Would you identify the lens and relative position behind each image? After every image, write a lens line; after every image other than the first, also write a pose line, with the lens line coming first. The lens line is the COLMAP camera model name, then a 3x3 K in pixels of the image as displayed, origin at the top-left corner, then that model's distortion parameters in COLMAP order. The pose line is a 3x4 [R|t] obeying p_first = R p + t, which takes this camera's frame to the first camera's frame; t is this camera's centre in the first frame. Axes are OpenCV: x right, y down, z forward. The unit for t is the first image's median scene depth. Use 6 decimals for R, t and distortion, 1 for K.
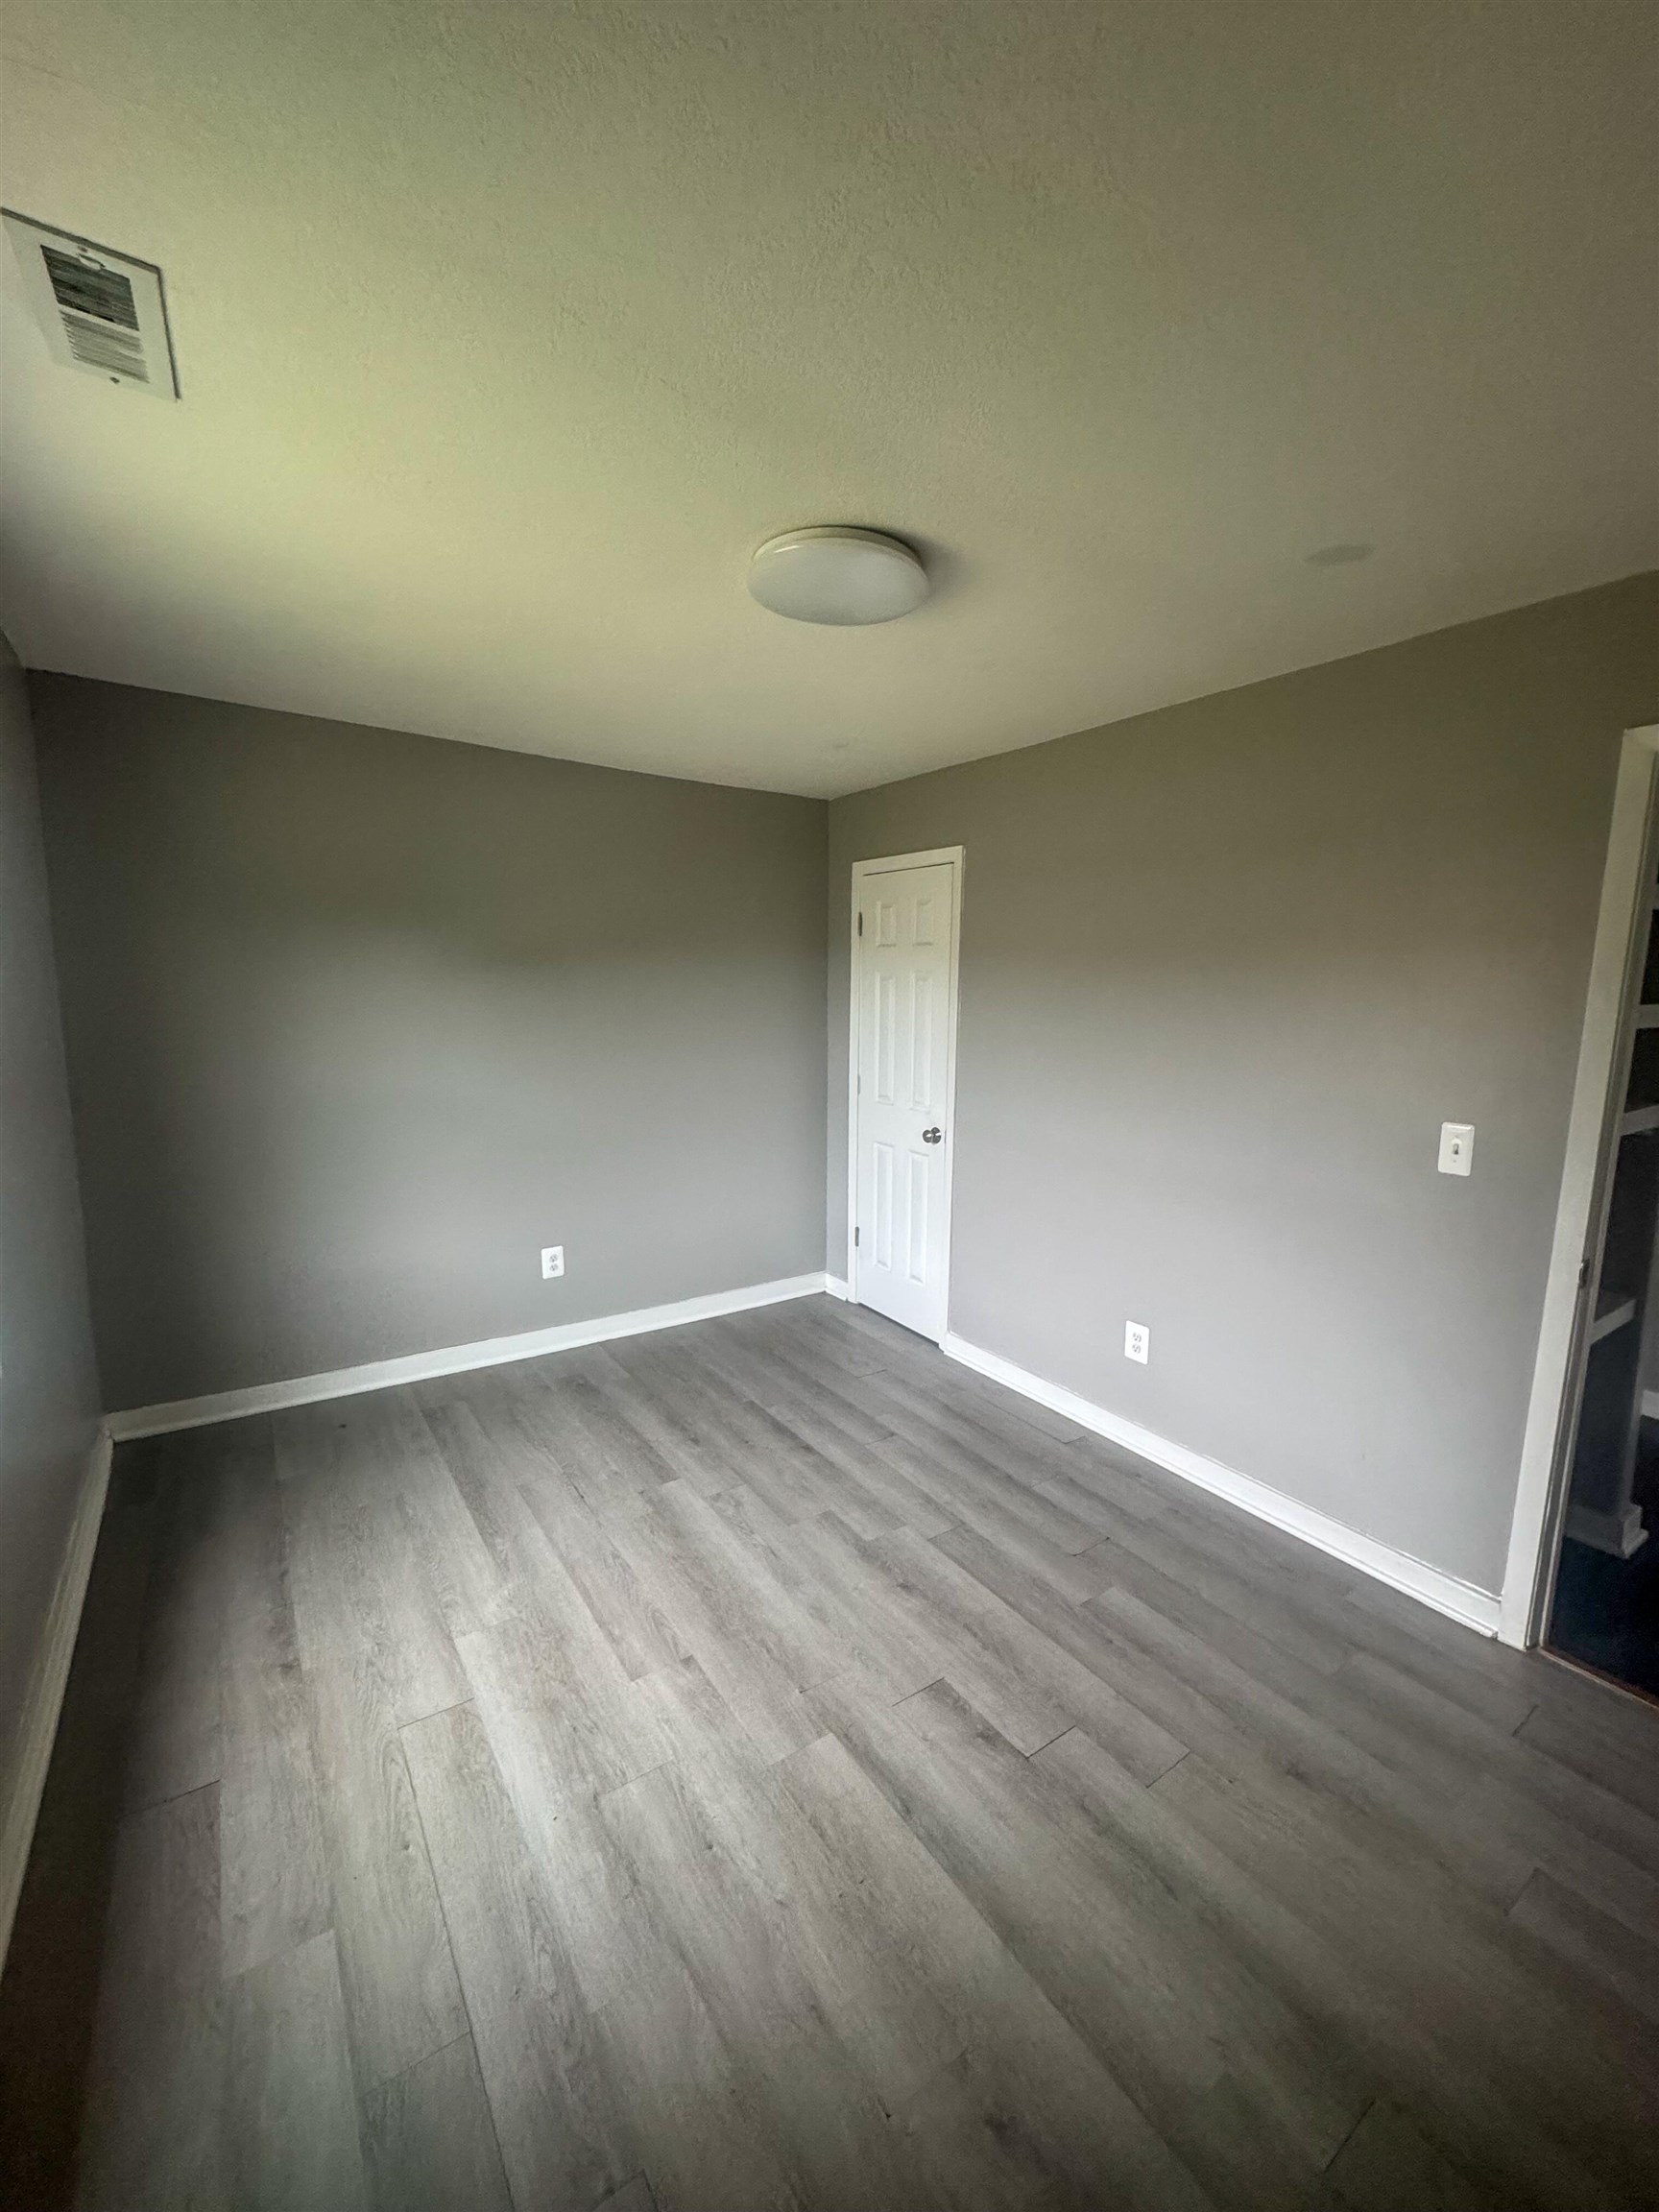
lens RADIAL K [[881.7, 0, 842.2], [0, 881.7, 1102.2], [0, 0, 1]] dist [-0.002272, 0.000124]
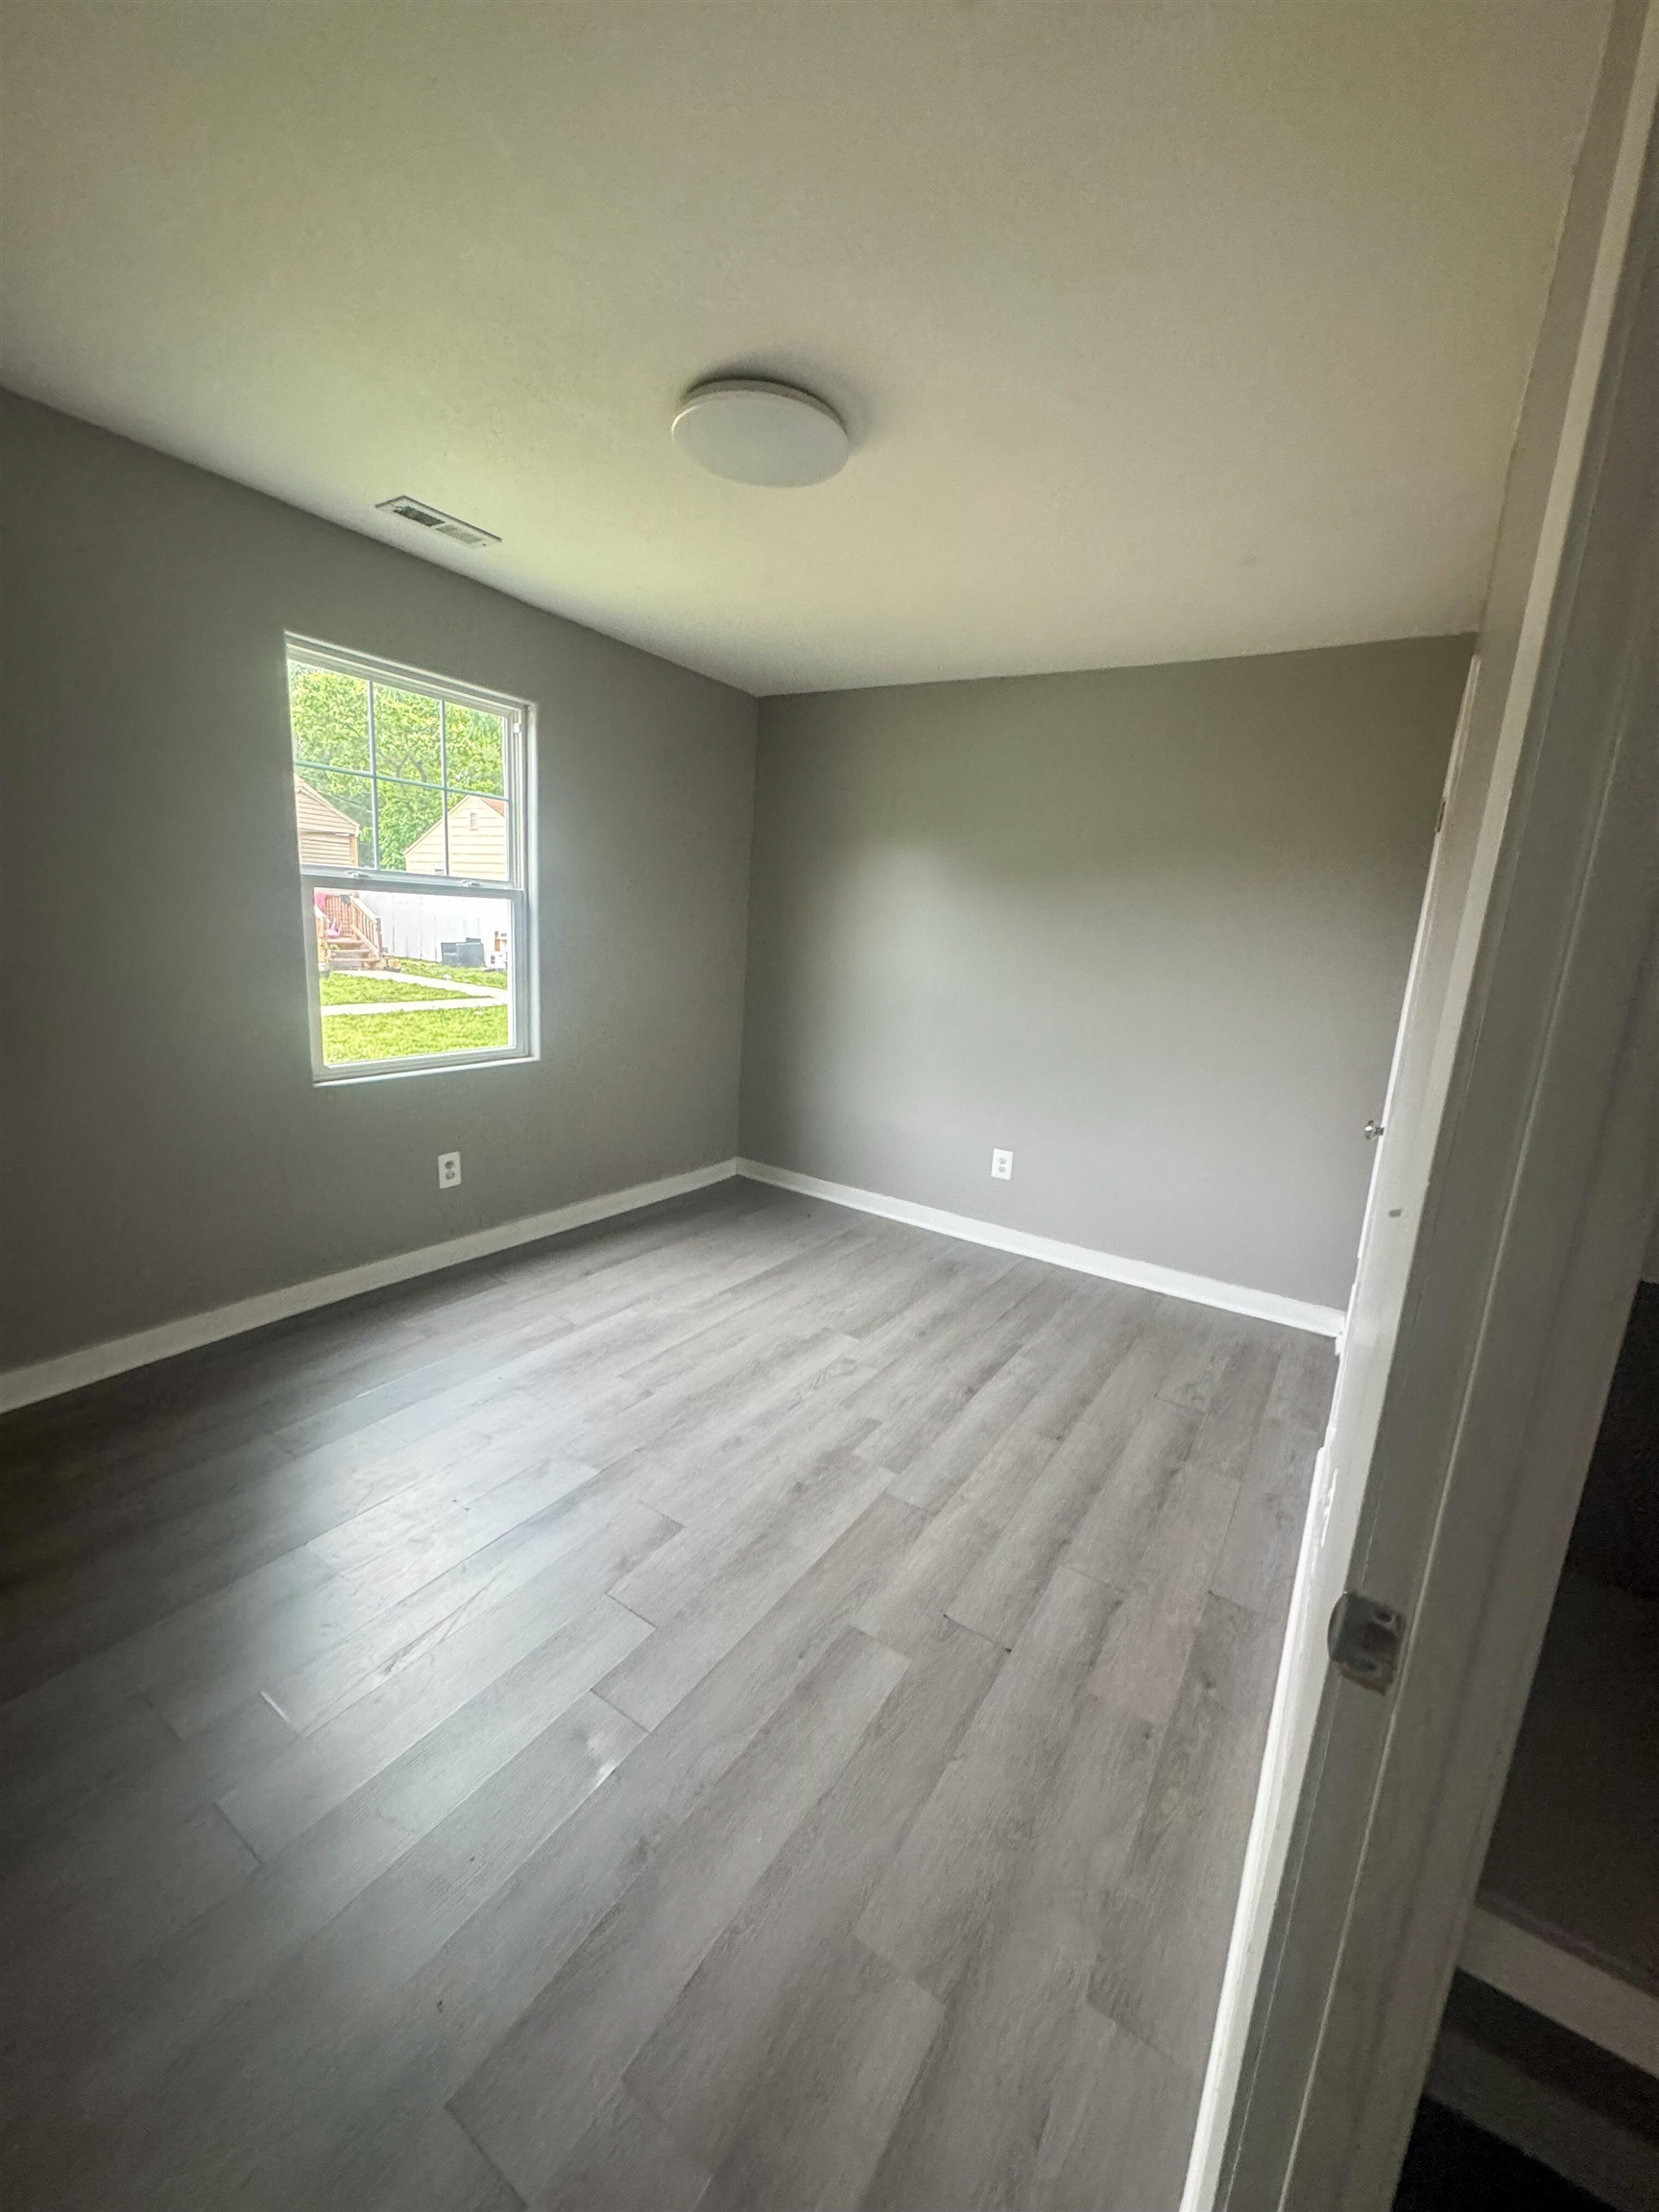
lens RADIAL K [[881.7, 0, 826.2], [0, 881.7, 1110.9], [0, 0, 1]] dist [-0.002272, 0.000124]
pose [[0.374176, 0.203821, -0.904682, 0.776671], [-0.178787, 0.973101, 0.145290, 0.000958], [0.909960, 0.107381, 0.400552, 0.527310]]
